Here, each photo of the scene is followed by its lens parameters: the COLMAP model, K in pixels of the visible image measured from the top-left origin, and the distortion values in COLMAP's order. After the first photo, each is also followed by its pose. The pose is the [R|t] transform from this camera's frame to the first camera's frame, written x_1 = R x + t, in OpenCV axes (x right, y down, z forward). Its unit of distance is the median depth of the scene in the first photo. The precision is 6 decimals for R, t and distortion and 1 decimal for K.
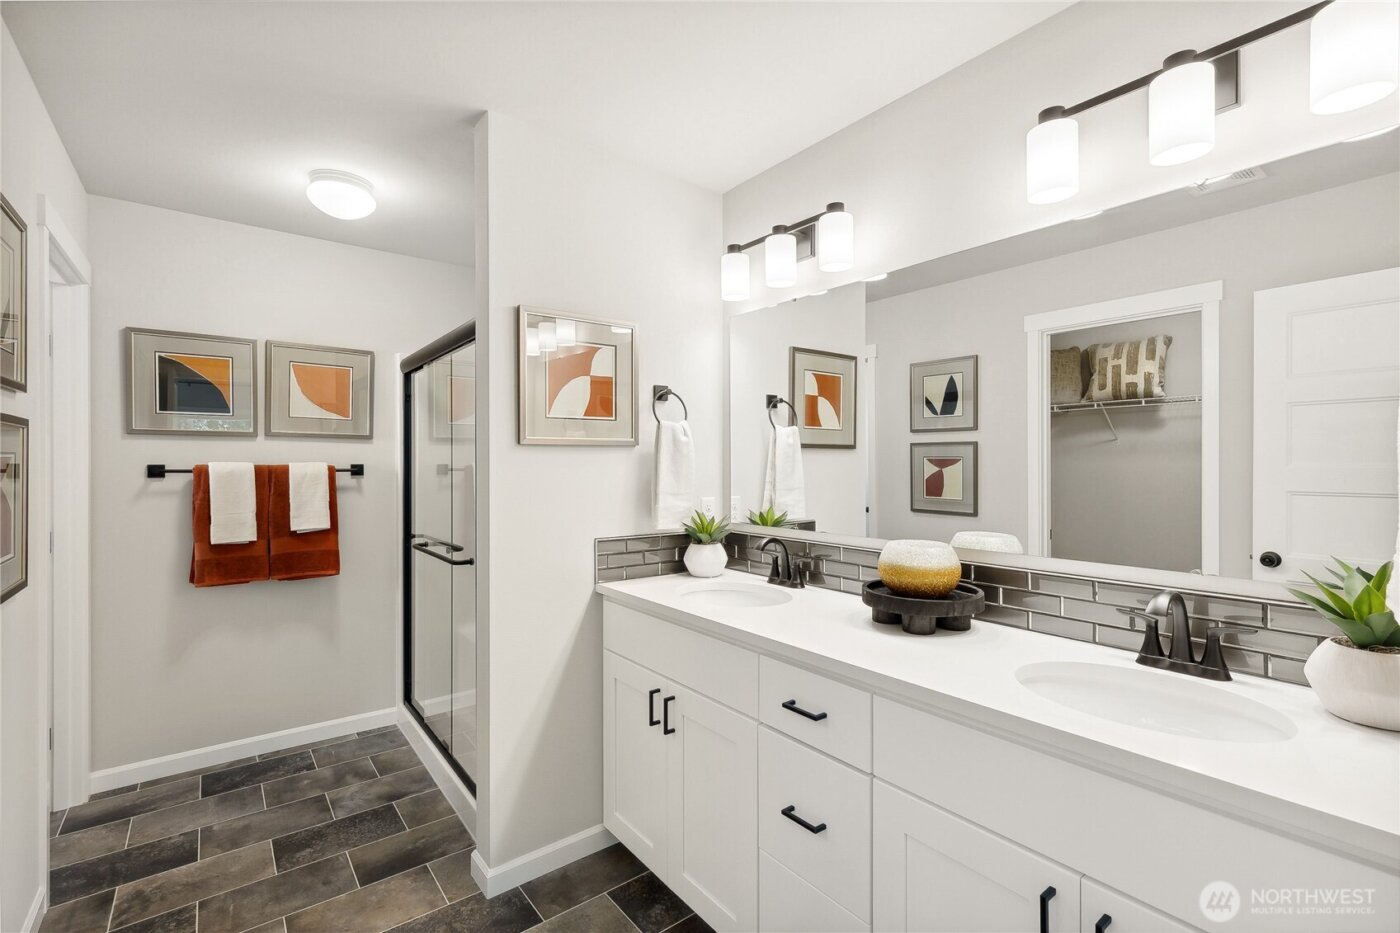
lens RADIAL K [[632.7, 0, 708.1], [0, 632.7, 464.3], [0, 0, 1]] dist [0.018008, -0.000663]
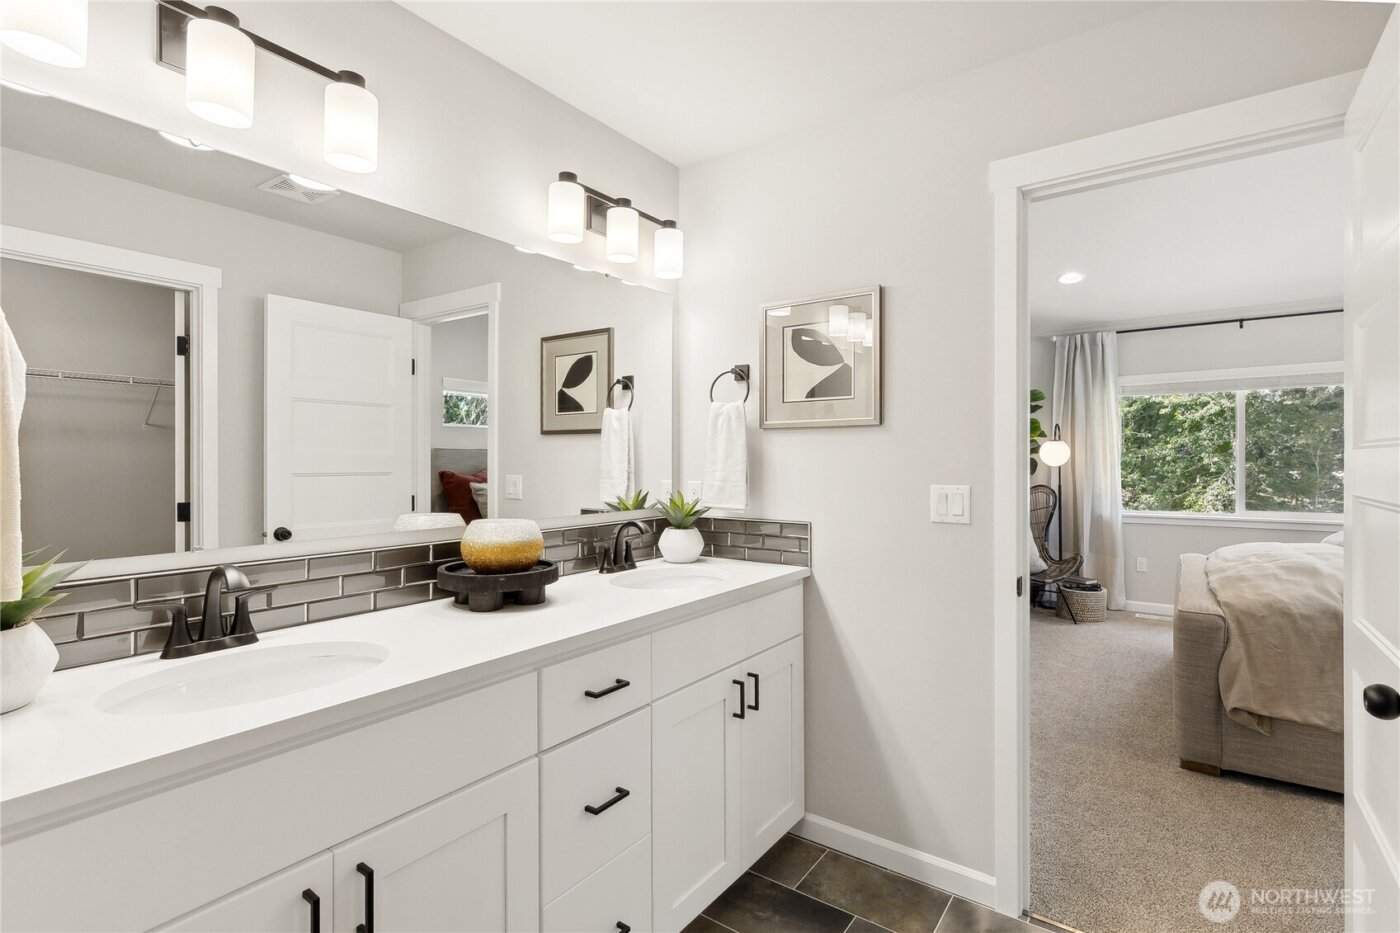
lens RADIAL K [[632.7, 0, 701.3], [0, 632.7, 470.0], [0, 0, 1]] dist [0.018008, -0.000663]
pose [[-0.269278, -0.004043, 0.963054, -0.524761], [-0.009960, 0.999949, 0.001413, 0.032802], [-0.963011, -0.009212, -0.269304, 0.722279]]
